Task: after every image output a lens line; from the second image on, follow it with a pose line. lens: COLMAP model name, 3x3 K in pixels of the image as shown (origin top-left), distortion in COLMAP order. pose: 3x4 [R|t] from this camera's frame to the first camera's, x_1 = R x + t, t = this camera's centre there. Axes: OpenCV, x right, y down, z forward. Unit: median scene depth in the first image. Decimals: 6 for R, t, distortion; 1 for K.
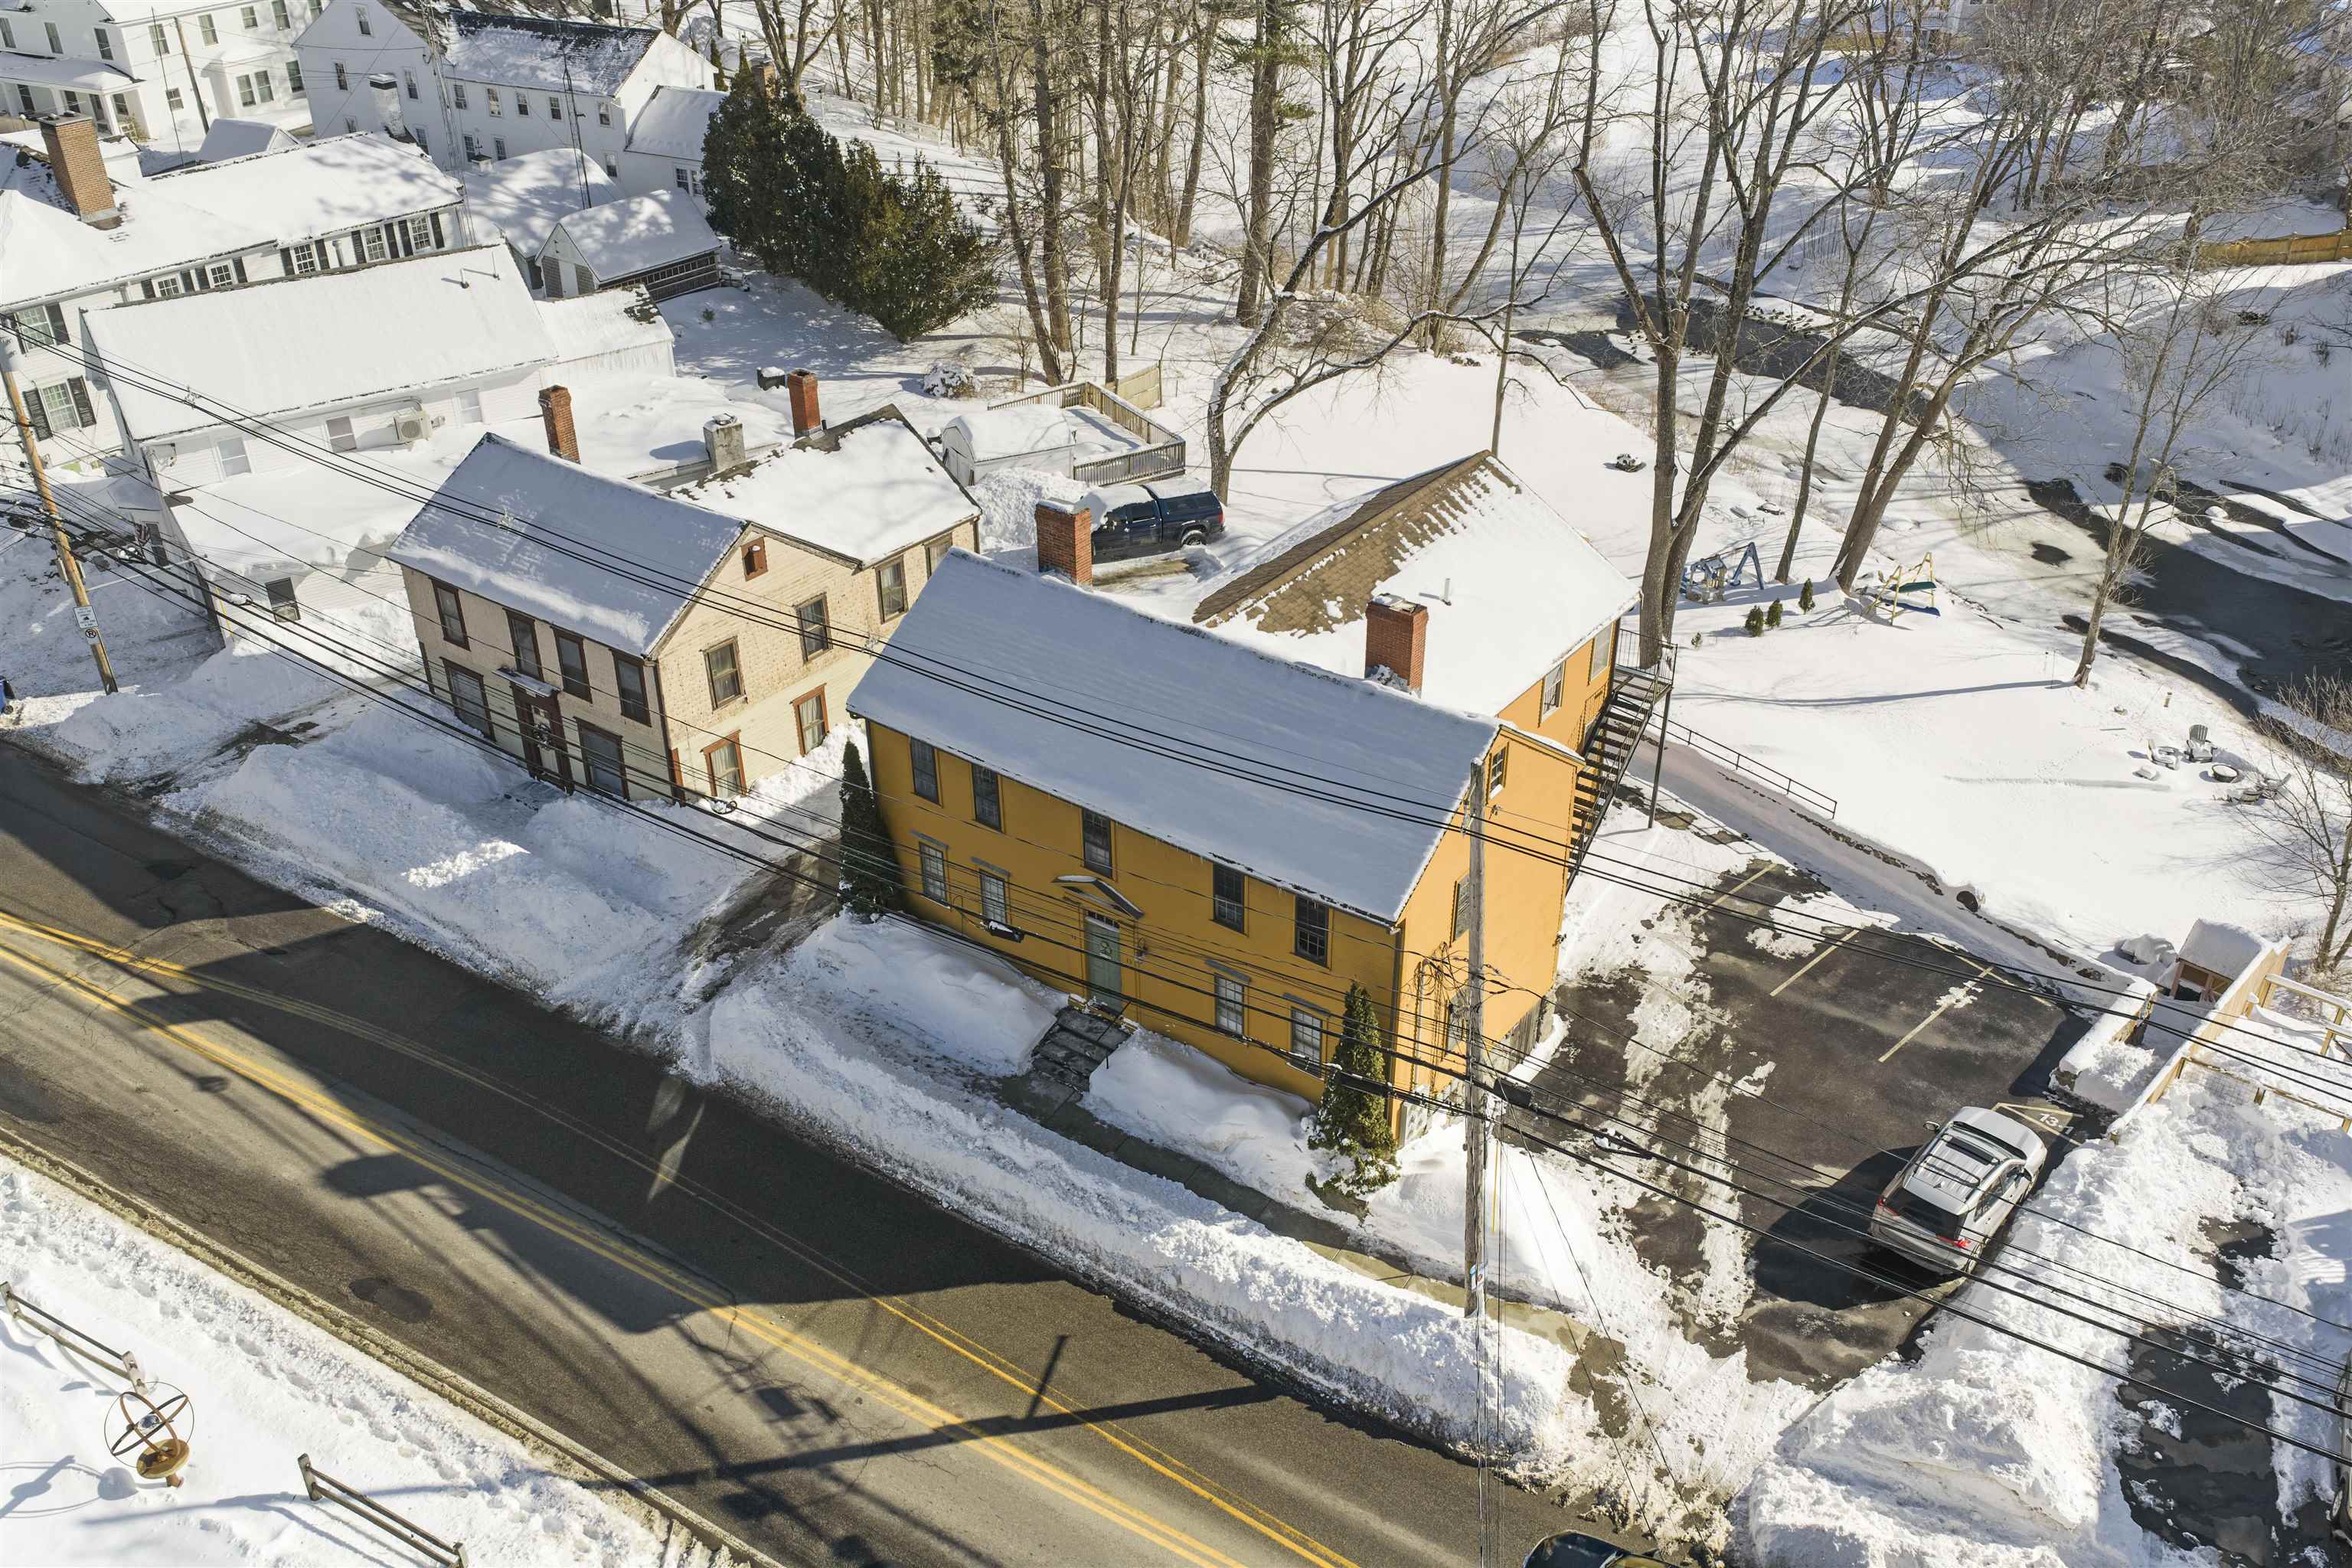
lens RADIAL K [[1909.3, 0, 1176.0], [0, 1909.3, 784.0], [0, 0, 1]] dist [0.002811, -0.002294]
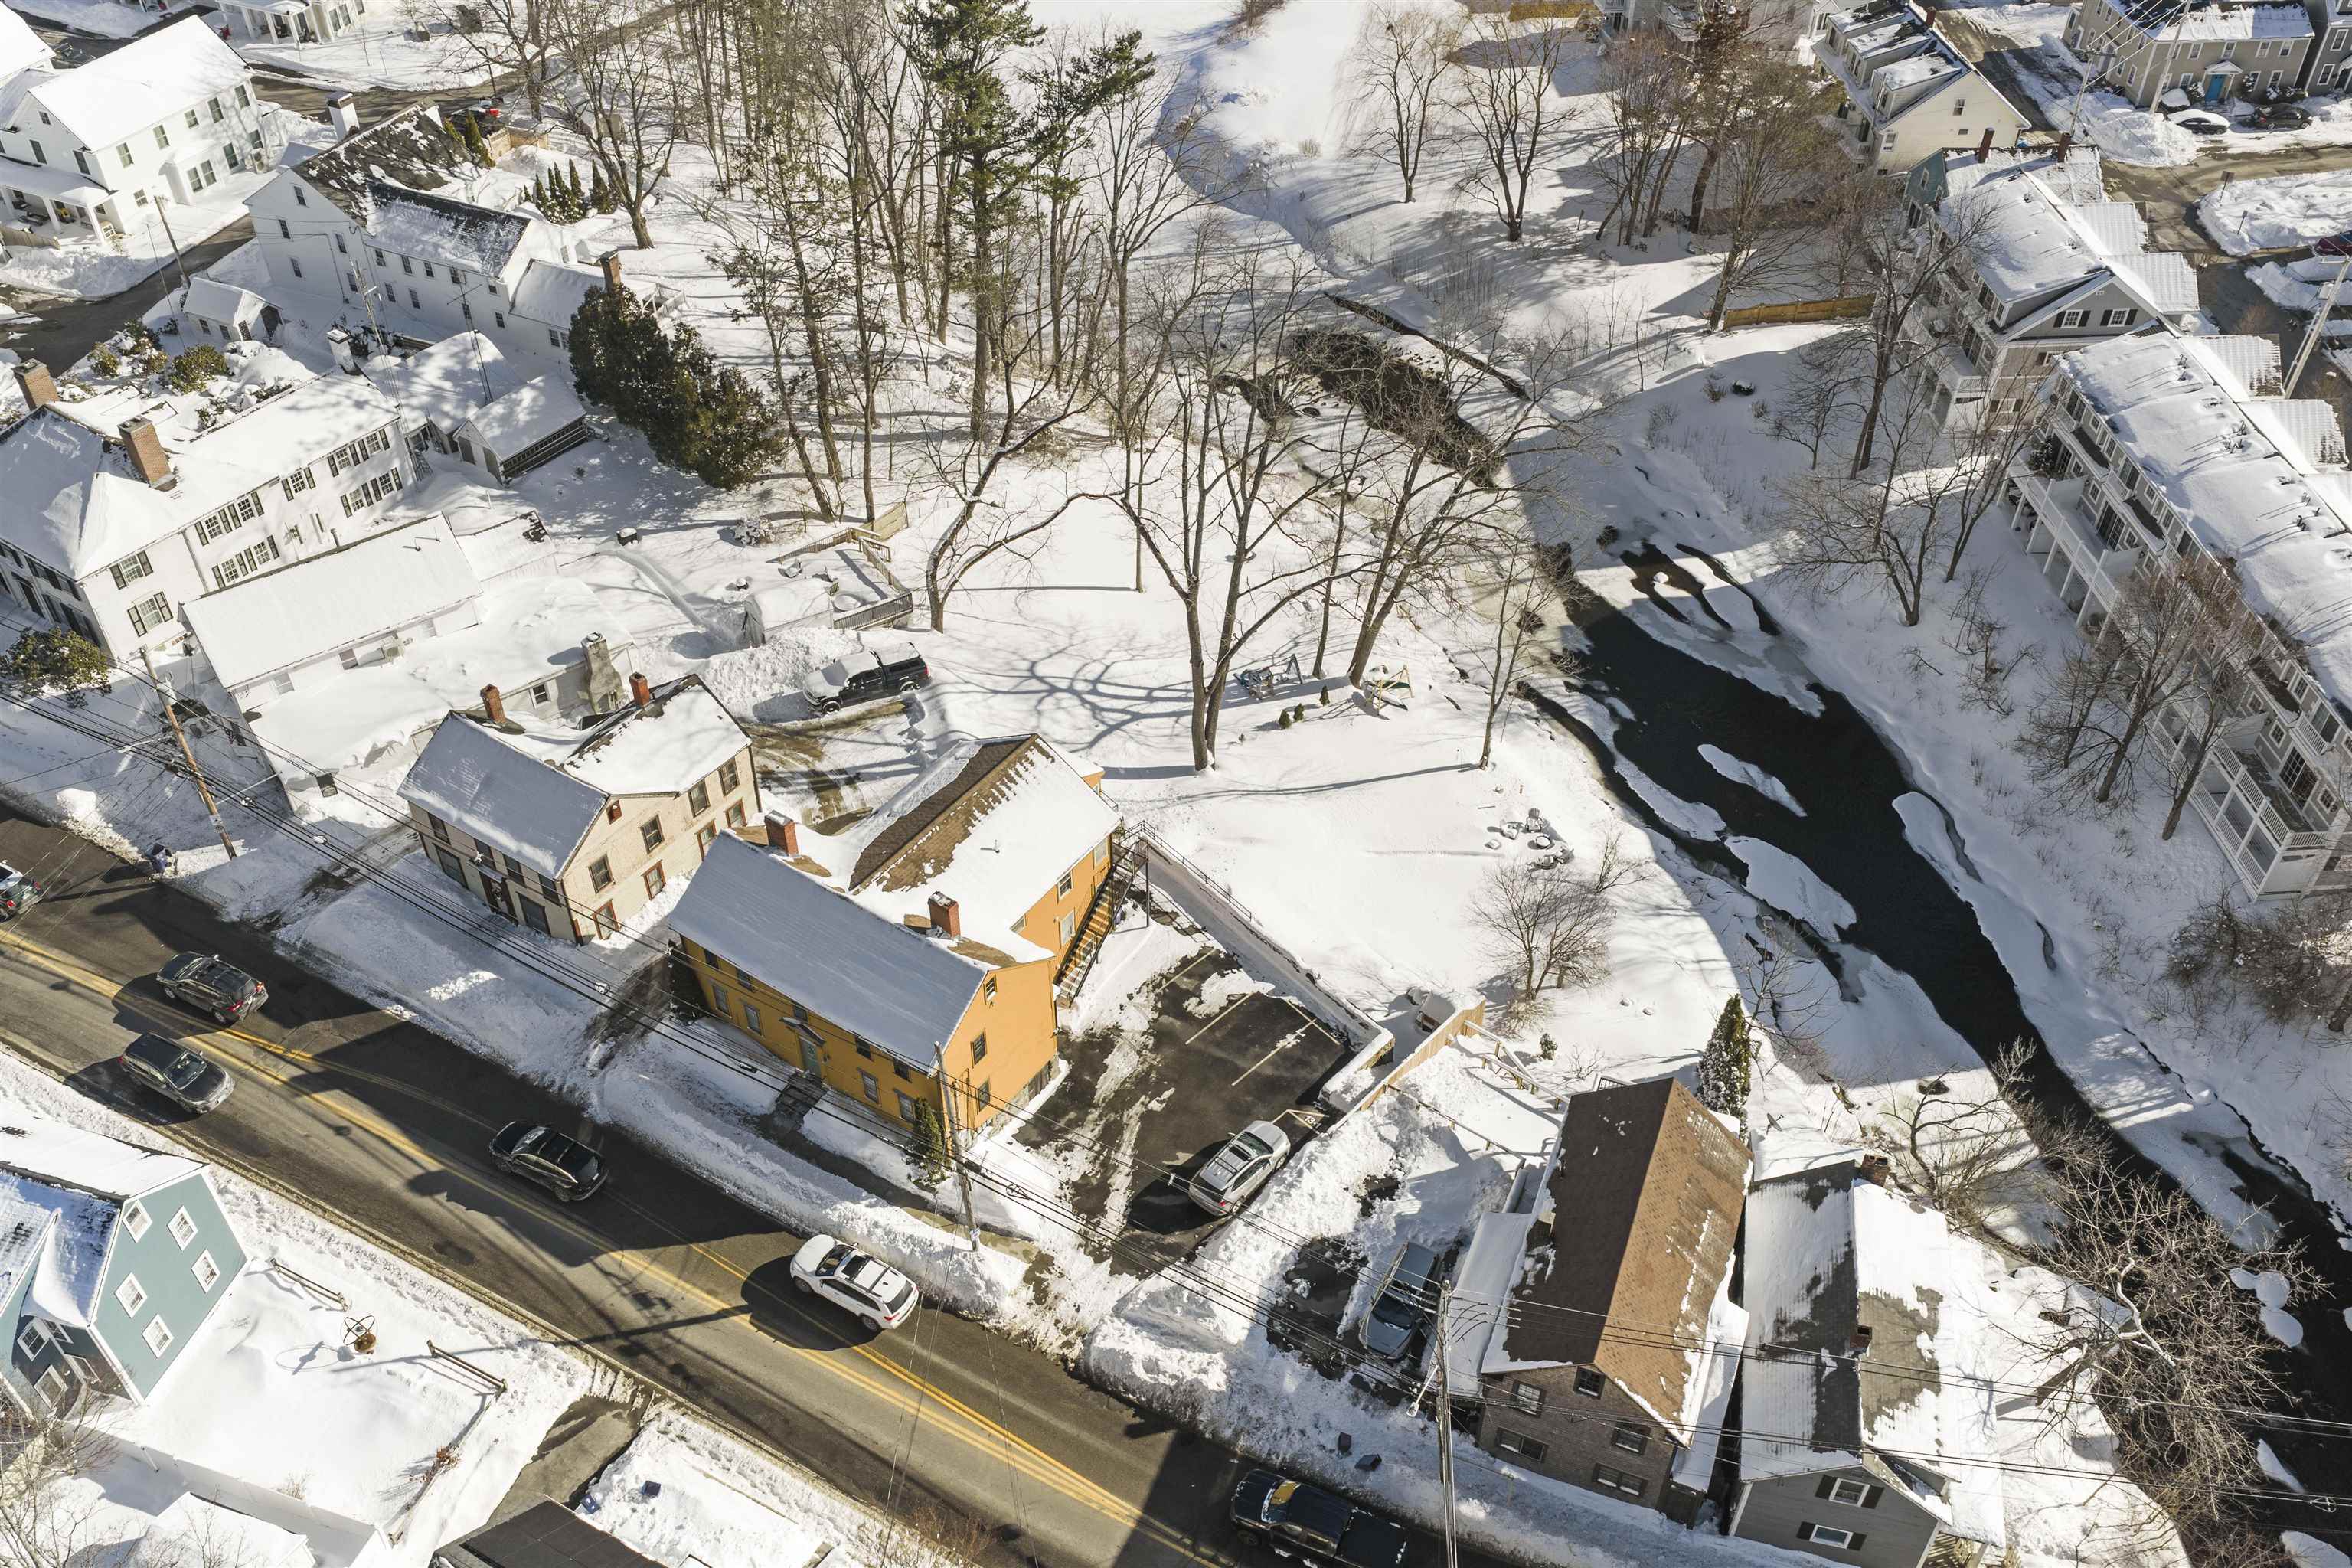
lens RADIAL K [[1909.3, 0, 1176.0], [0, 1909.3, 784.0], [0, 0, 1]] dist [0.002811, -0.002294]
pose [[0.999163, -0.013973, 0.038443, 0.237016], [0.006439, 0.981857, 0.189515, -0.489836], [-0.040394, -0.189109, 0.981125, -0.768269]]
